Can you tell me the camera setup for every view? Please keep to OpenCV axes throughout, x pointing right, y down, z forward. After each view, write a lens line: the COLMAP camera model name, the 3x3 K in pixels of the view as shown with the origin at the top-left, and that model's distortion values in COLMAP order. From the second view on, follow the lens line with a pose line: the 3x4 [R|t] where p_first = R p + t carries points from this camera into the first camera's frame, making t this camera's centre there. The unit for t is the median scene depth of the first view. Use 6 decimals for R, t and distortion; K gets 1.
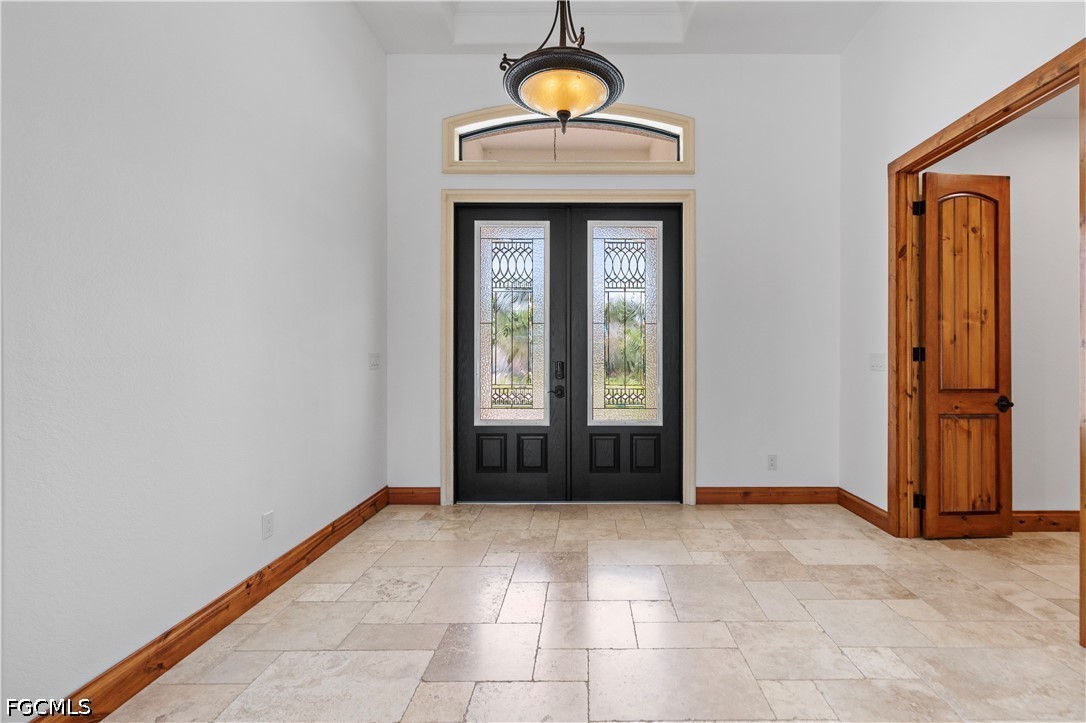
lens RADIAL K [[528.2, 0, 545.6], [0, 528.2, 361.9], [0, 0, 1]] dist [0.017739, 0.001227]
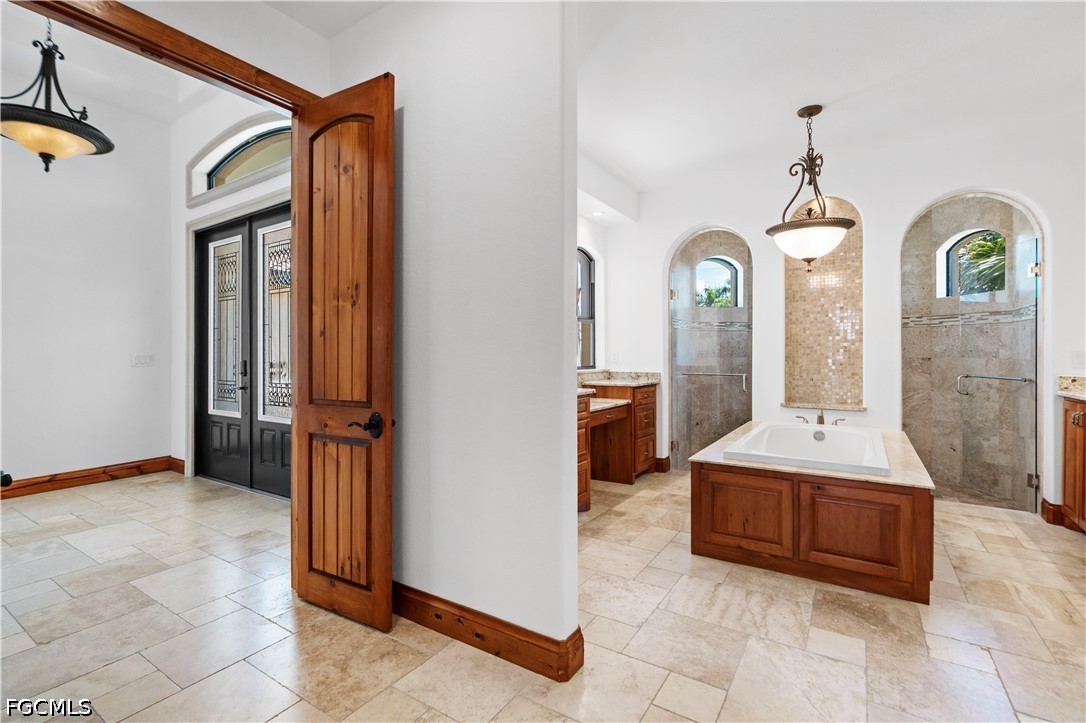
lens RADIAL K [[492.7, 0, 542.3], [0, 492.7, 356.1], [0, 0, 1]] dist [-0.005043, 0.001301]
pose [[0.821534, -0.004409, -0.570143, 1.372626], [0.005867, 0.999983, 0.000720, -0.005755], [0.570130, -0.003937, 0.821545, 0.625698]]
